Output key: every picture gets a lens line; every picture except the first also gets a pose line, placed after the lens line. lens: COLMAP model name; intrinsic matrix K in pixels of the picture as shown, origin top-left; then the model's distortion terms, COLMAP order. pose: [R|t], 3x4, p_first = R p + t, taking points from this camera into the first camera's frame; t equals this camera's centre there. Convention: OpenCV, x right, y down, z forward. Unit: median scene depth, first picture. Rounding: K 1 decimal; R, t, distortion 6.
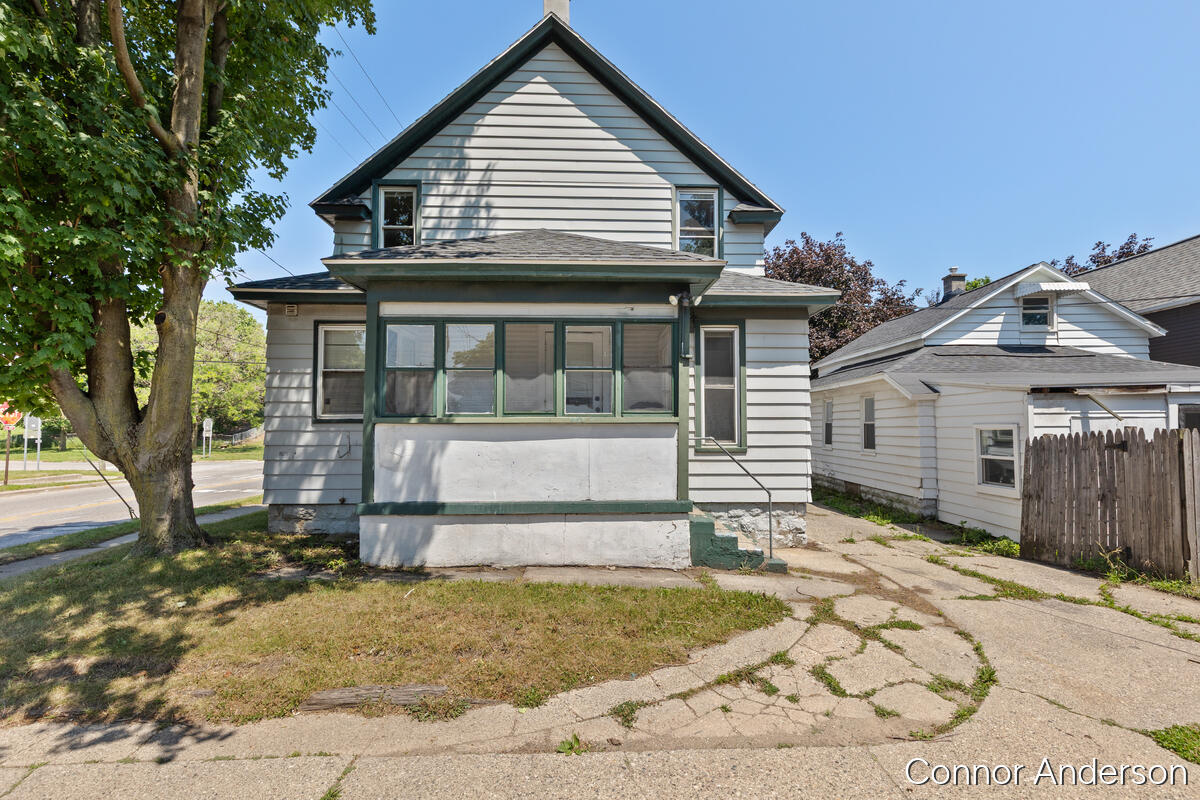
lens RADIAL K [[515.5, 0, 609.6], [0, 515.5, 403.5], [0, 0, 1]] dist [0.003310, 0.000043]
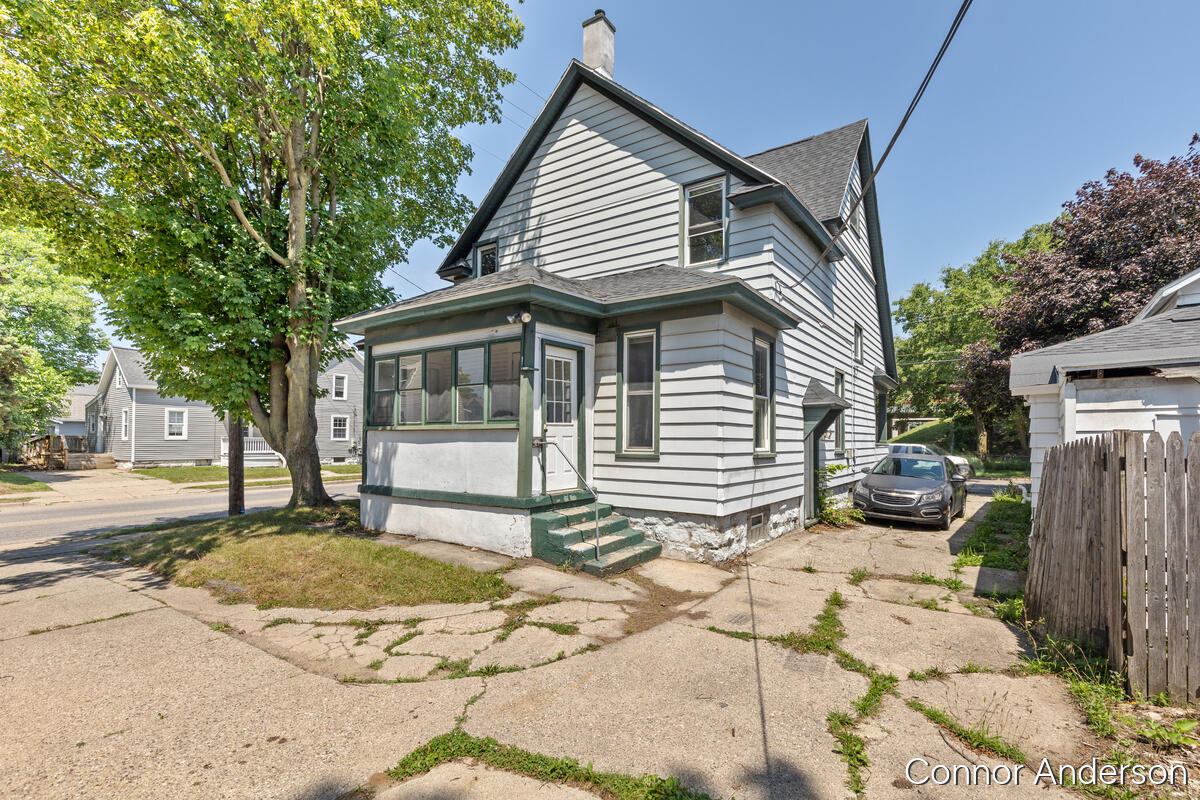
lens RADIAL K [[527.1, 0, 626.4], [0, 527.1, 424.6], [0, 0, 1]] dist [0.002927, 0.000212]
pose [[0.824784, -0.012169, -0.565317, 0.964343], [0.023451, 0.999644, 0.012697, 0.019258], [0.564961, -0.023730, 0.824776, 0.183927]]
